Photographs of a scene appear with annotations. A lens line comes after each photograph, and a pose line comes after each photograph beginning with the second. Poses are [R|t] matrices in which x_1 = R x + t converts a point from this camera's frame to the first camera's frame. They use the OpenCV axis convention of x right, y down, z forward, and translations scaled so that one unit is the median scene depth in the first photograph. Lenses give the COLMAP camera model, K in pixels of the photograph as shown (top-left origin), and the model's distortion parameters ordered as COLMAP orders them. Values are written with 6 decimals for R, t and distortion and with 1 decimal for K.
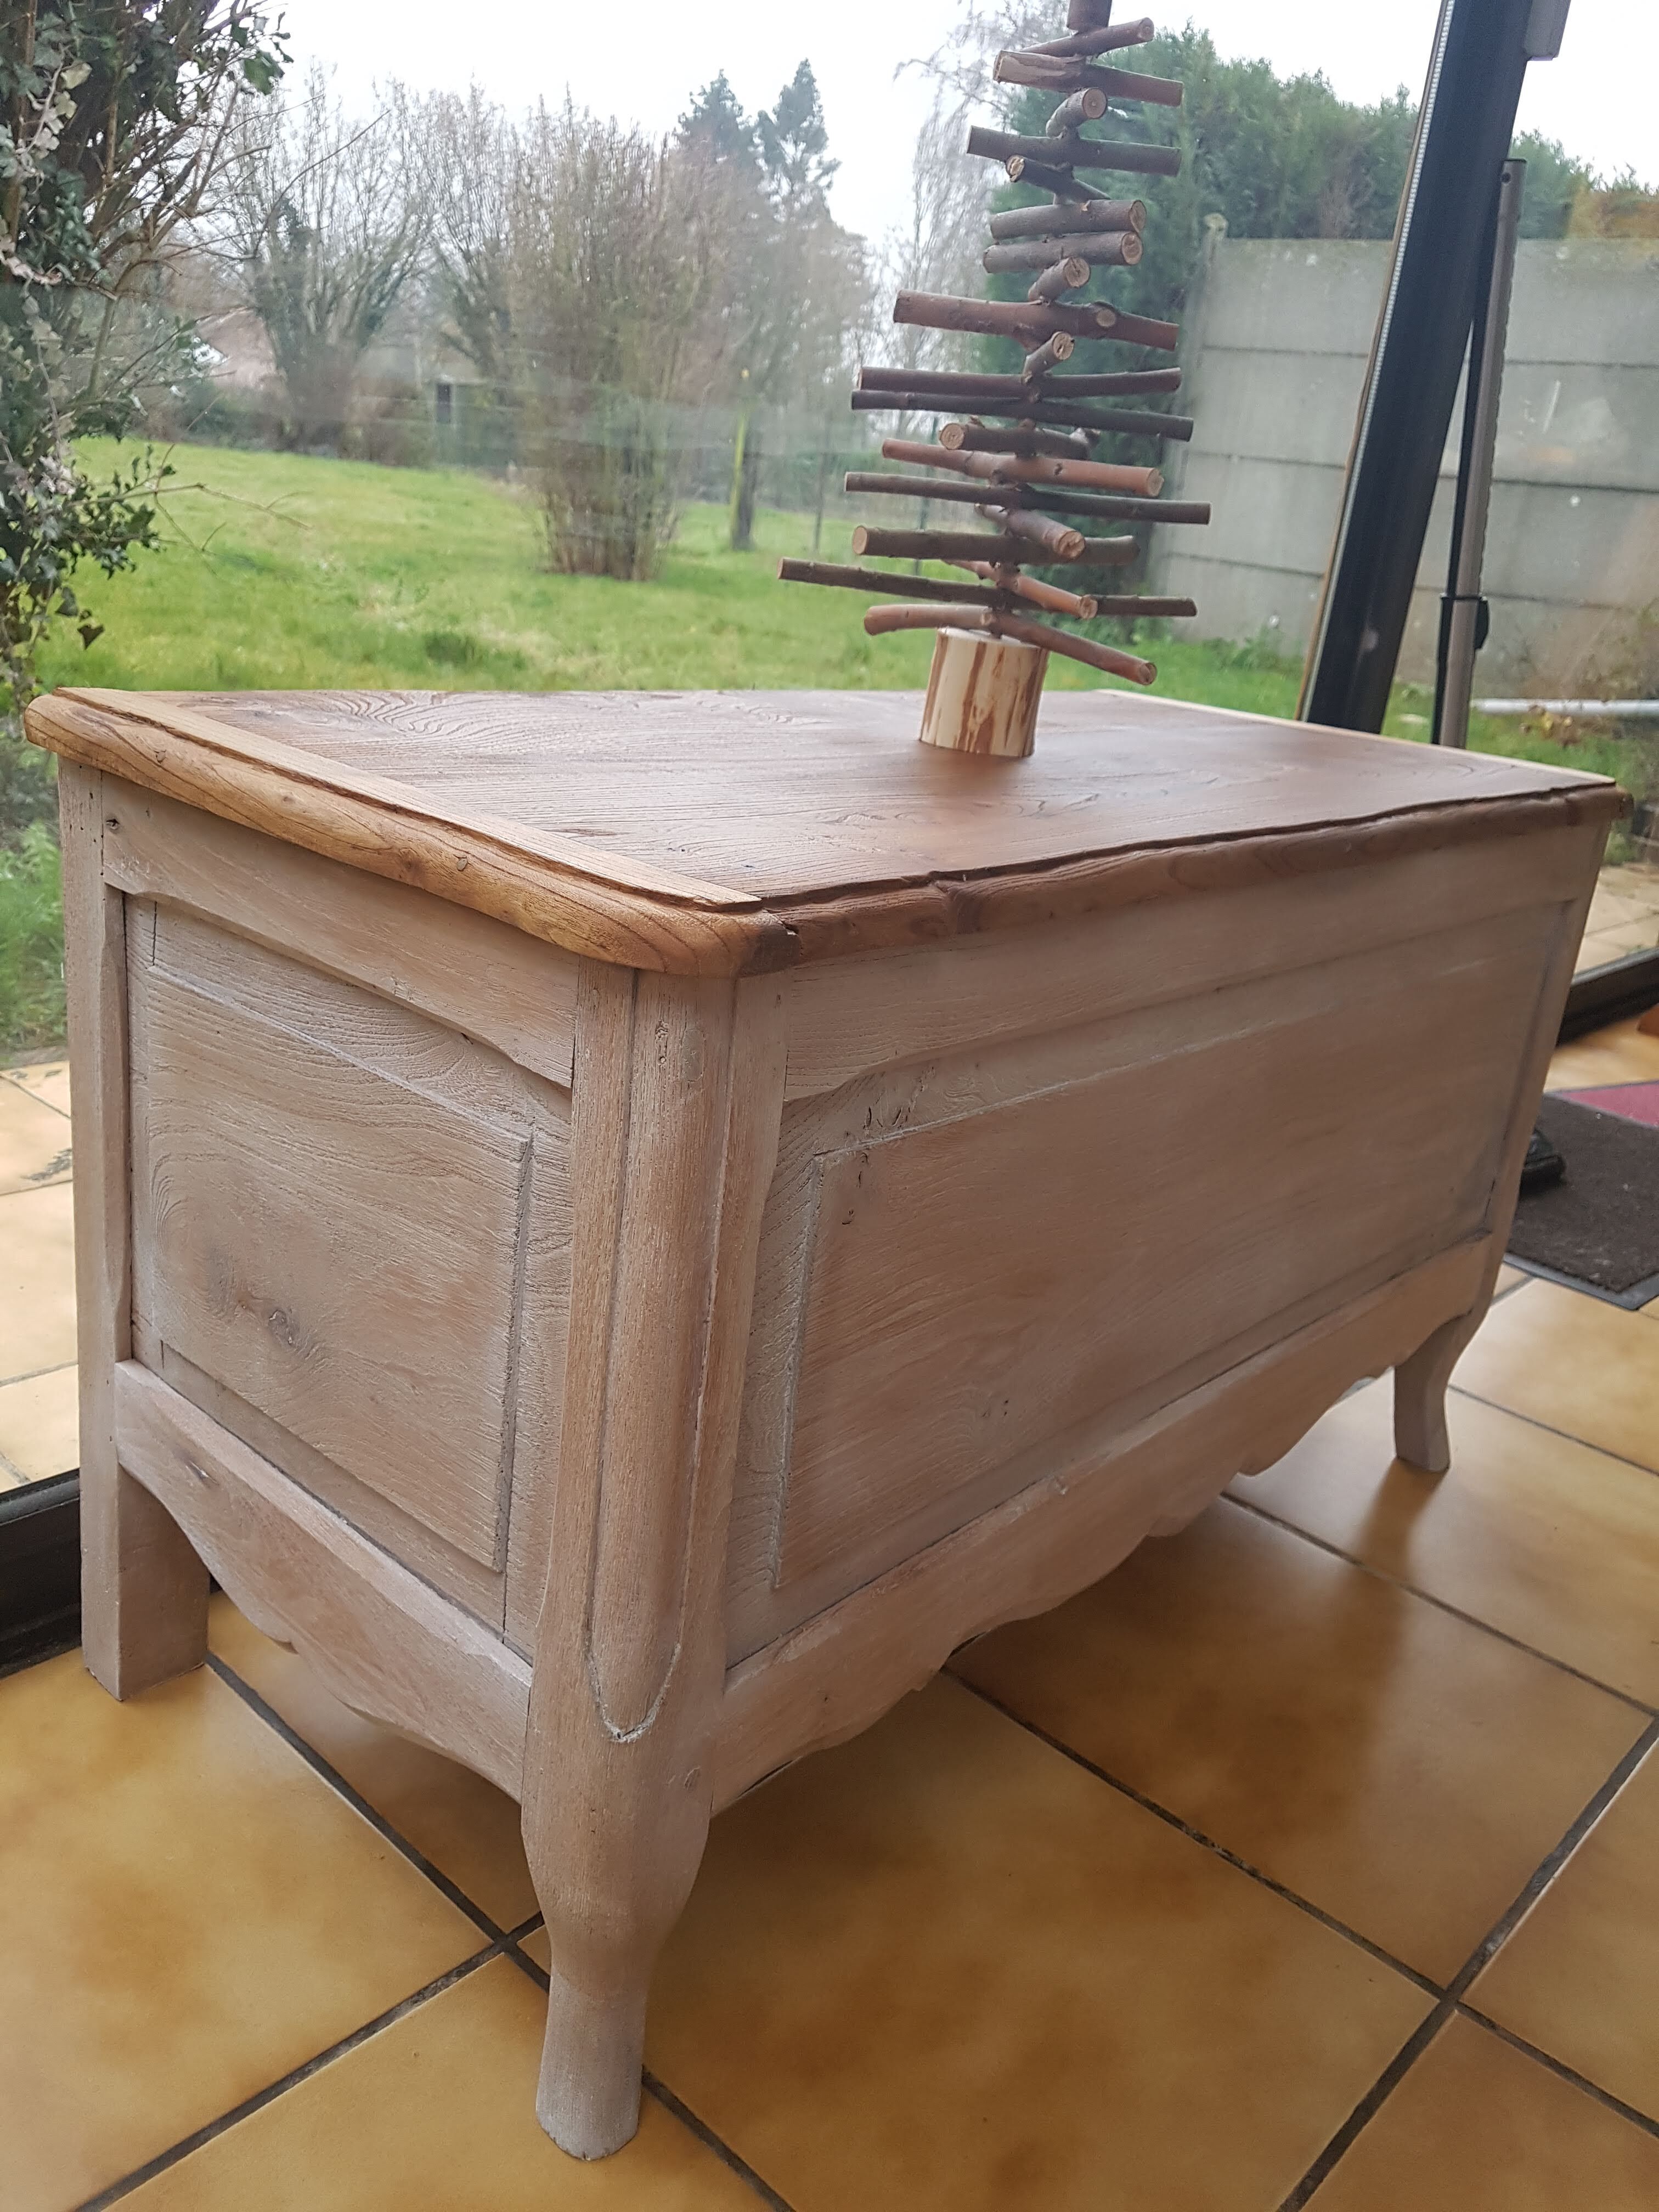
lens RADIAL K [[1730.9, 0, 829.5], [0, 1730.9, 1106.0], [0, 0, 1]] dist [0.120447, -0.203979]
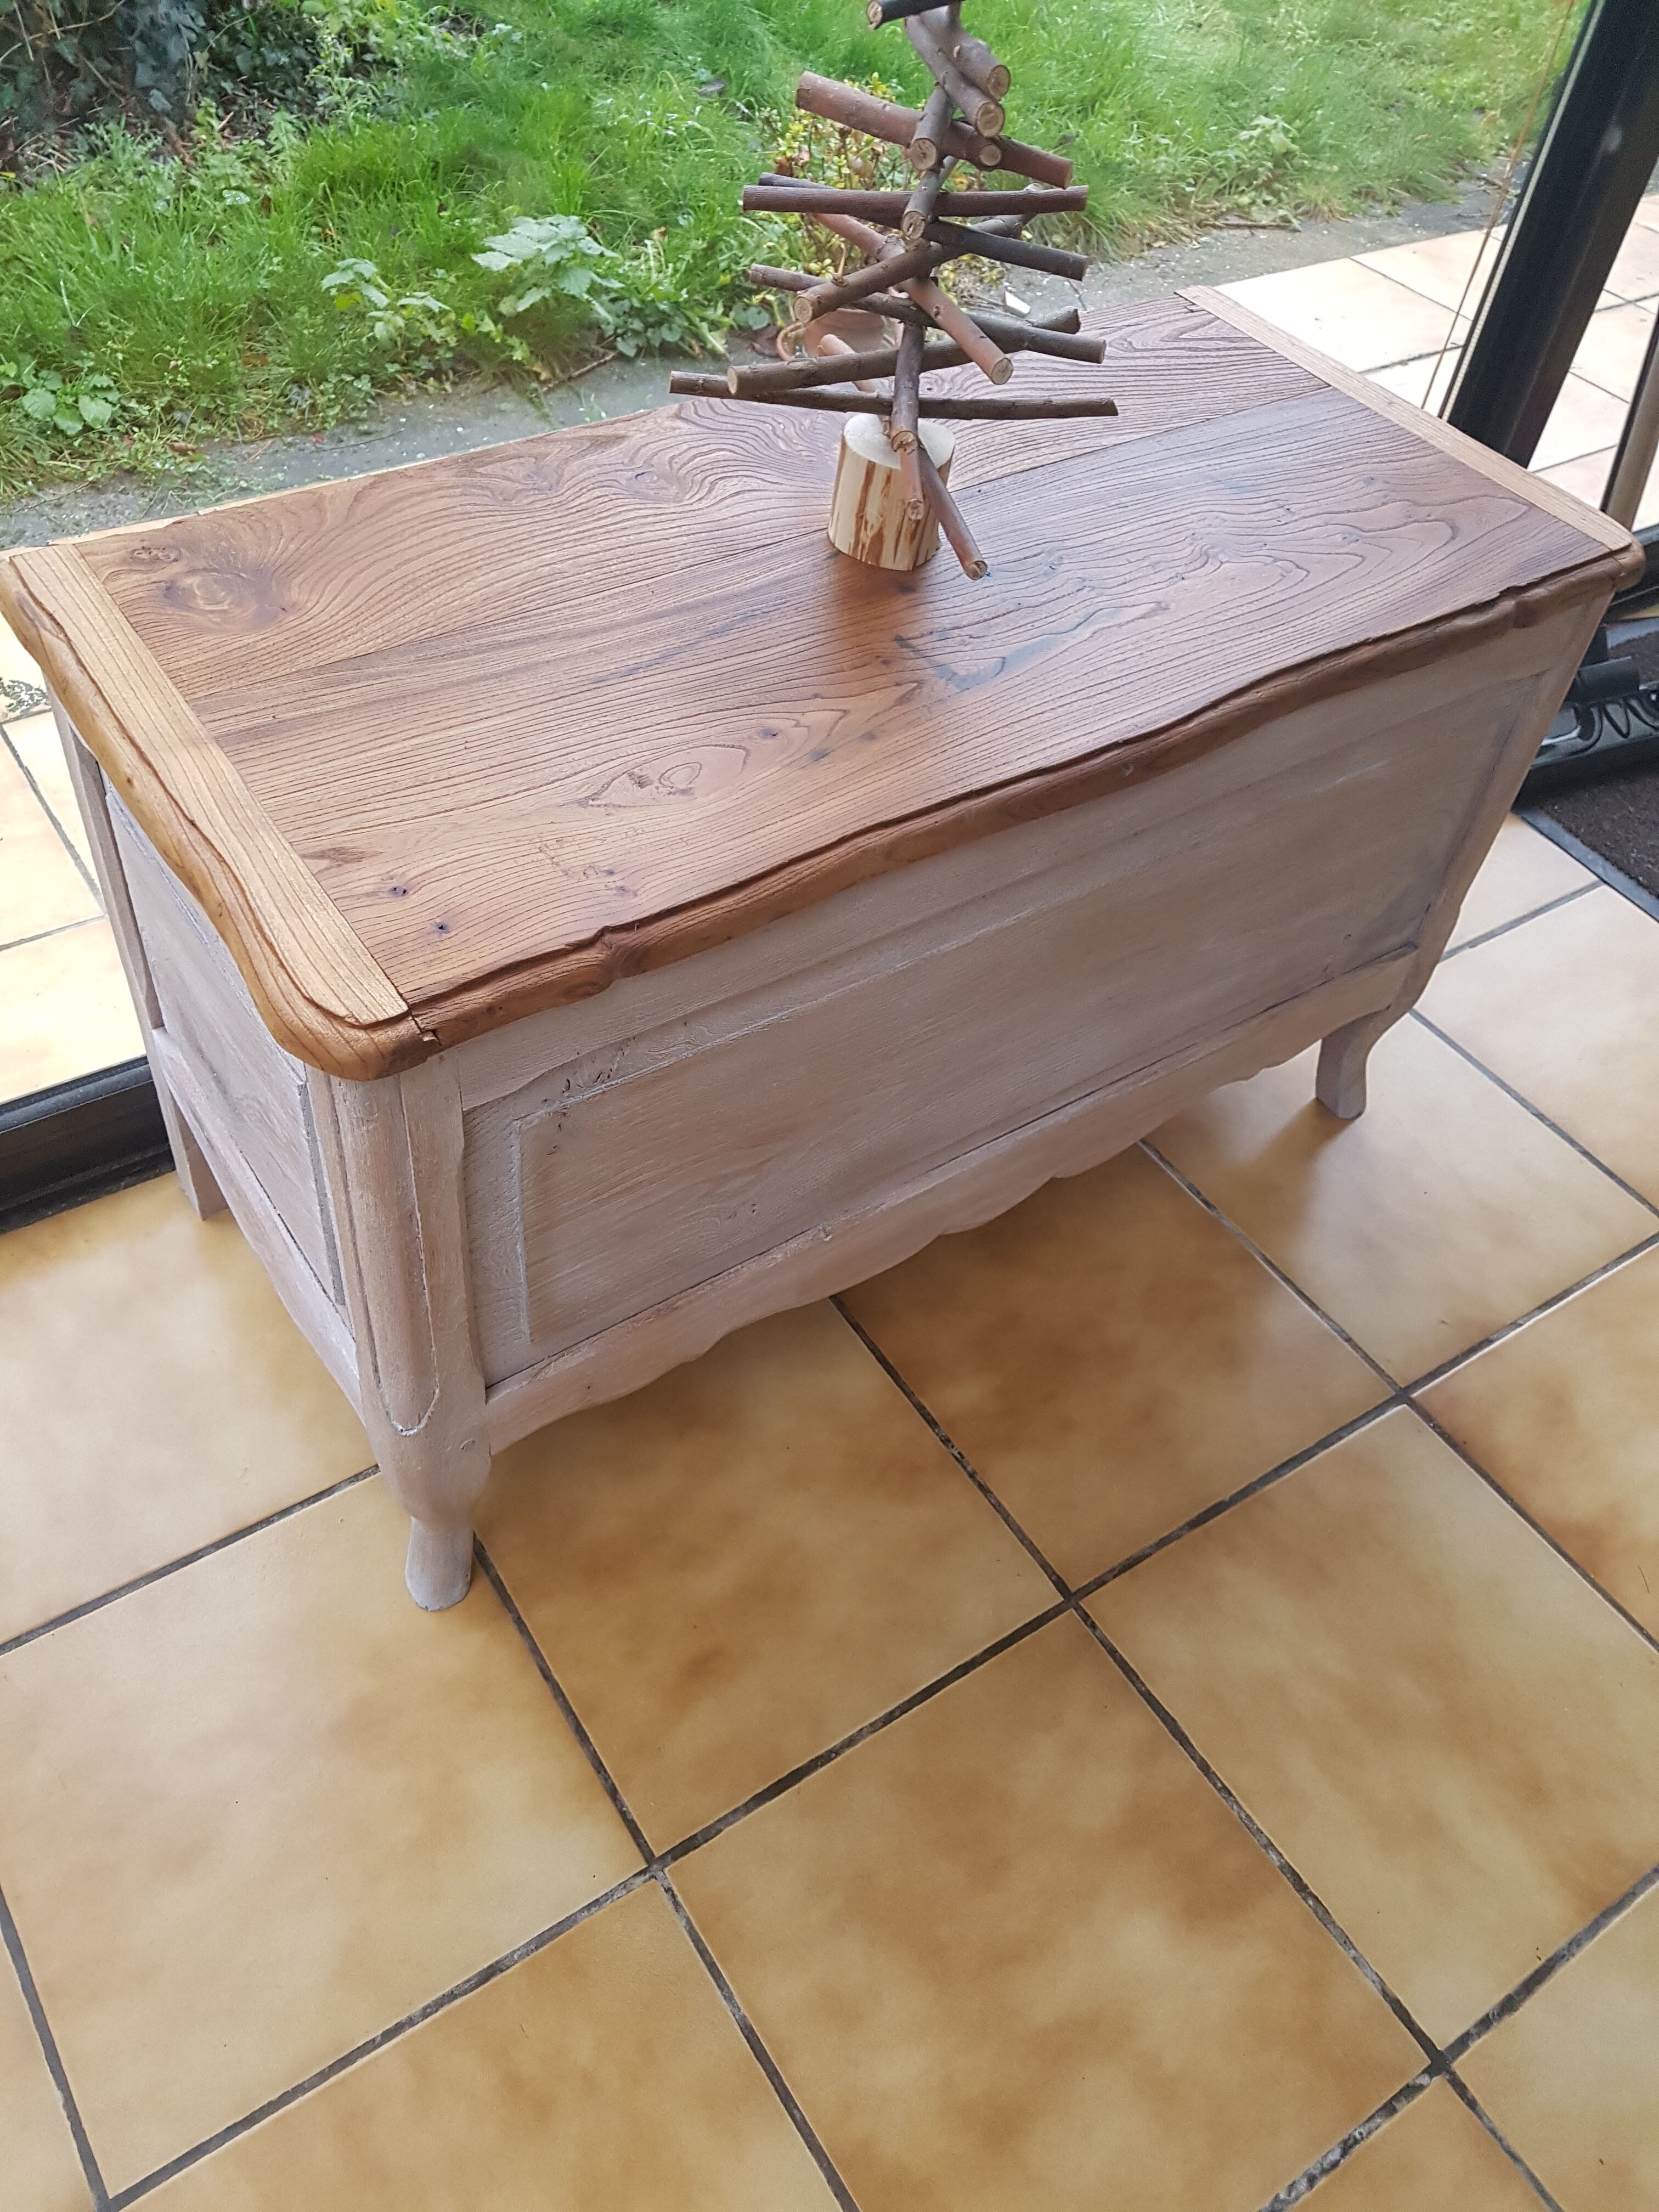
lens RADIAL K [[1713.4, 0, 829.5], [0, 1713.4, 1106.0], [0, 0, 1]] dist [0.247030, -0.400502]
pose [[0.969477, 0.164378, -0.181918, 0.321099], [-0.061617, 0.881503, 0.468141, -0.425069], [0.237314, -0.442643, 0.864725, -0.058905]]
